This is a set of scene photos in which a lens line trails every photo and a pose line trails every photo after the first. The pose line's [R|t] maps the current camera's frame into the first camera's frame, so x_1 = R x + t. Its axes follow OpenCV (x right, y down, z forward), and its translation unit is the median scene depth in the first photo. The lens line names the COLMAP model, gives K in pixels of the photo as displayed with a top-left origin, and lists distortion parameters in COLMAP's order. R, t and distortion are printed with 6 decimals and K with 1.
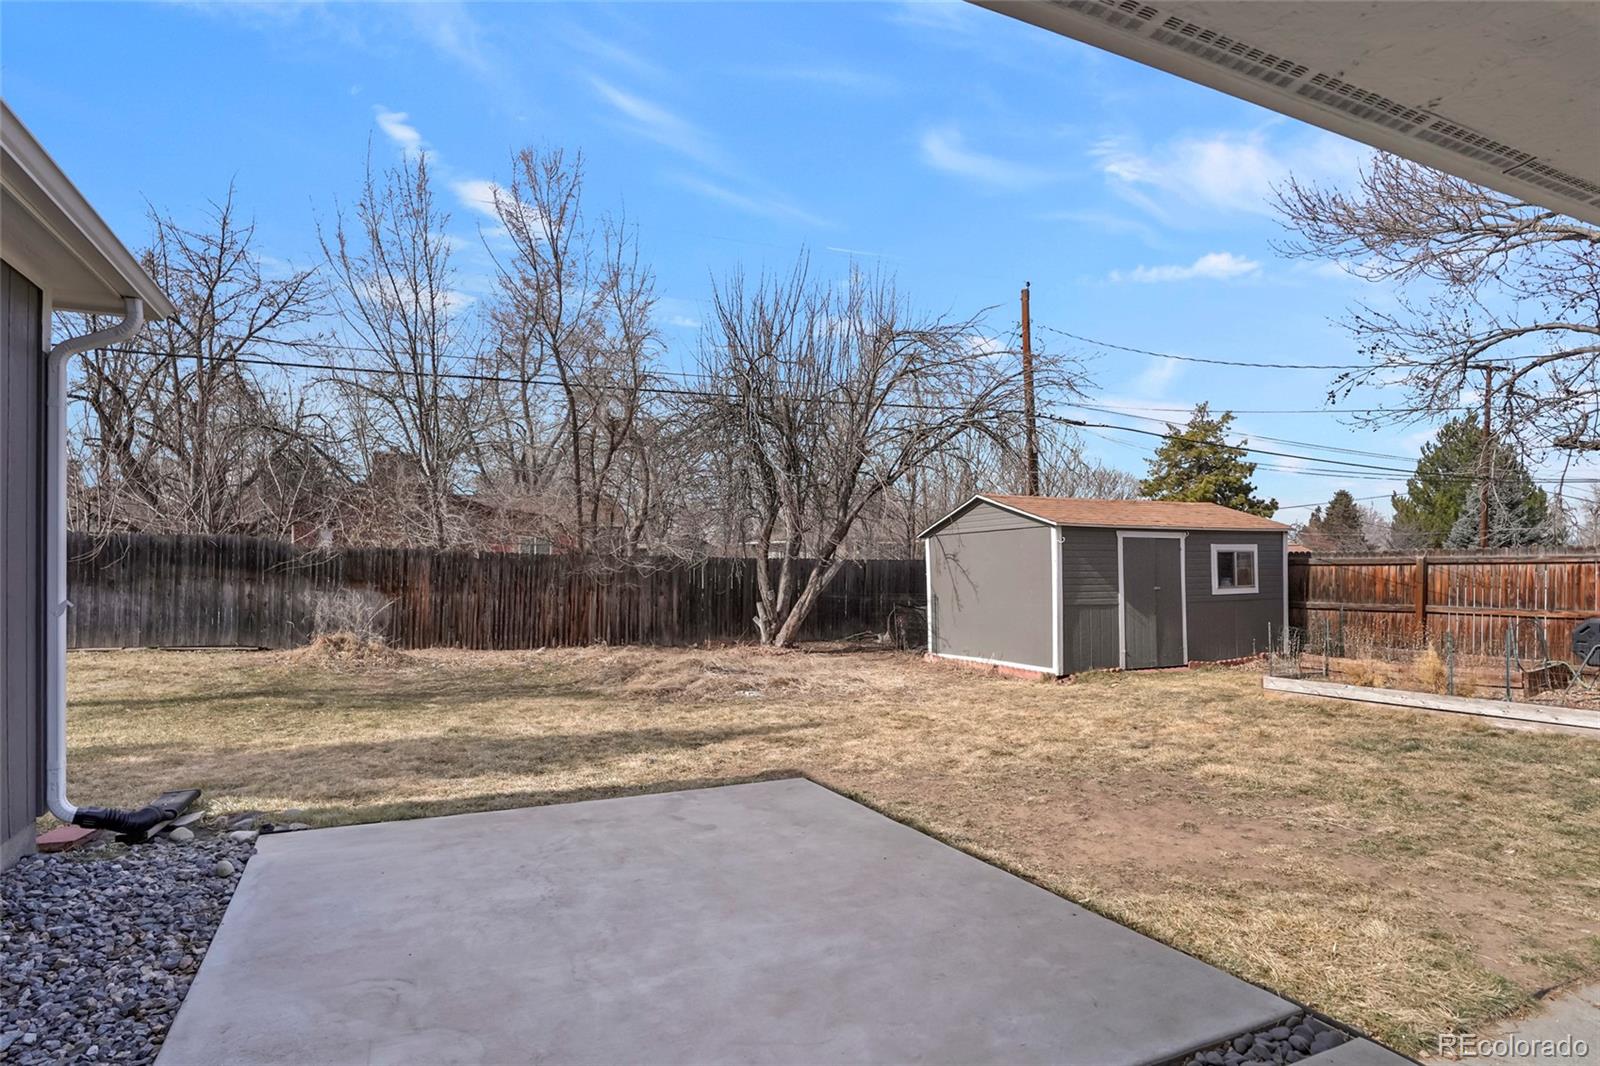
lens RADIAL K [[853.4, 0, 800.1], [0, 853.4, 539.6], [0, 0, 1]] dist [-0.038589, 0.000231]
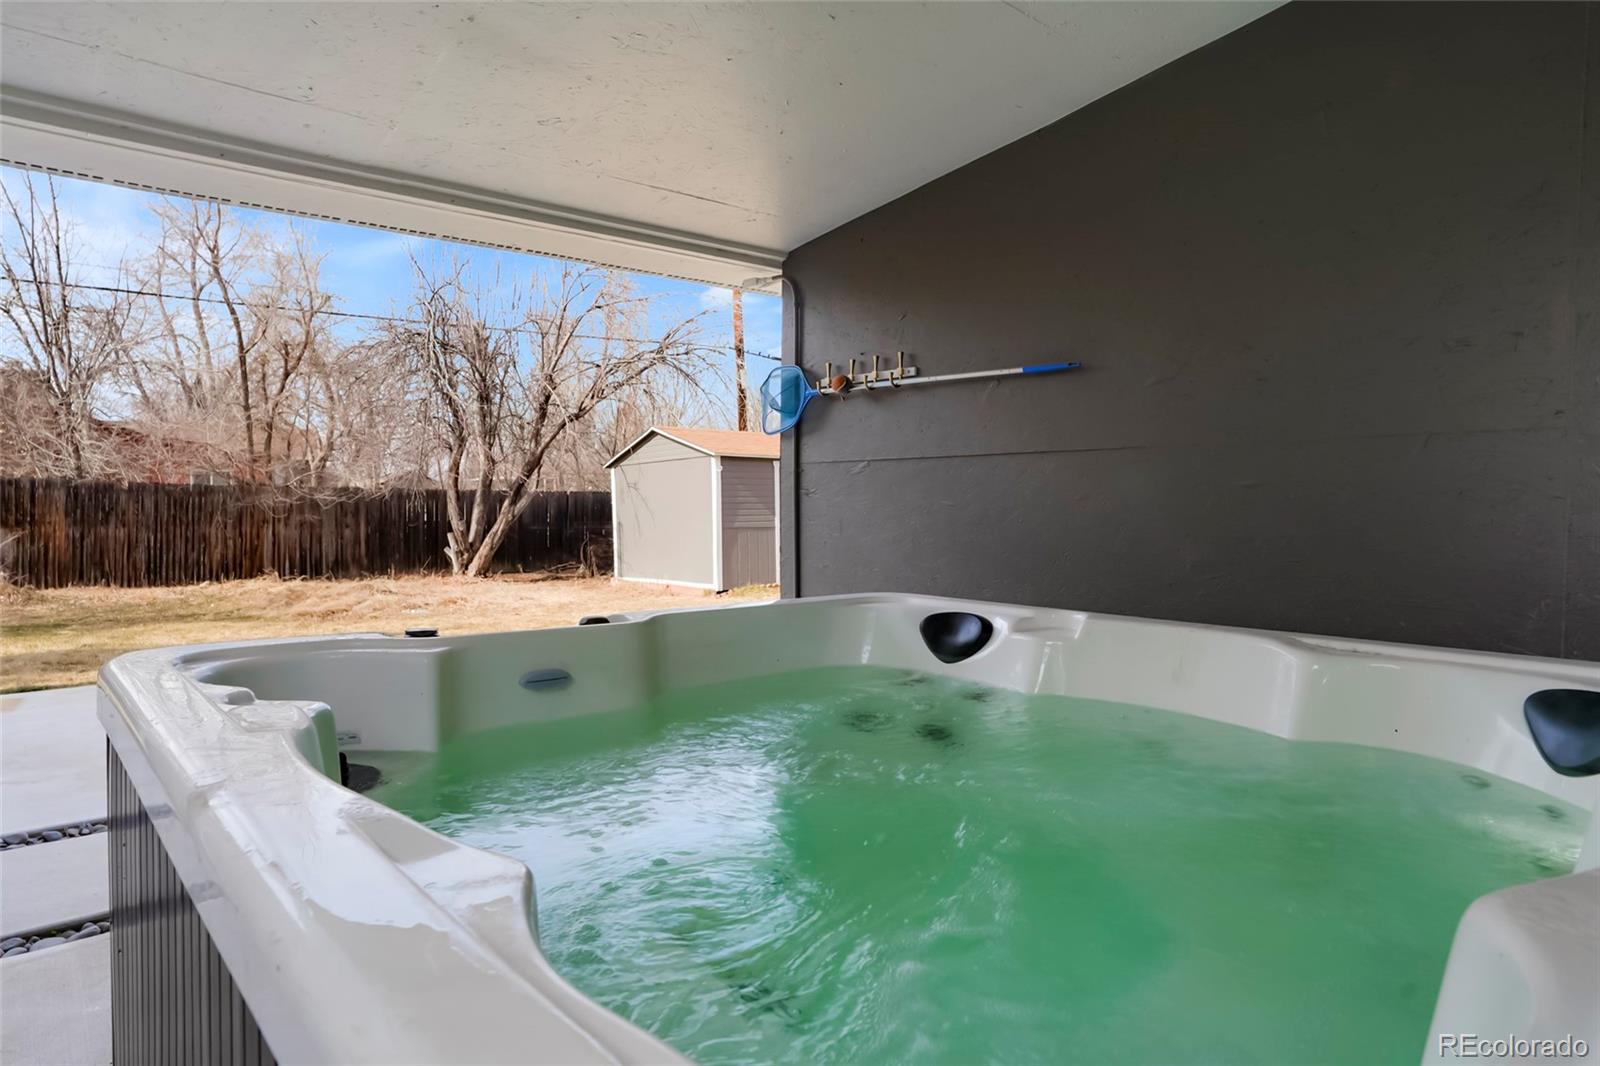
lens RADIAL K [[960.9, 0, 801.6], [0, 960.9, 530.7], [0, 0, 1]] dist [0.006875, 0.009933]
pose [[0.974305, -0.010579, 0.224984, 0.099139], [-0.000675, 0.998755, 0.049885, 0.014251], [-0.225231, -0.048755, 0.973085, -0.190805]]
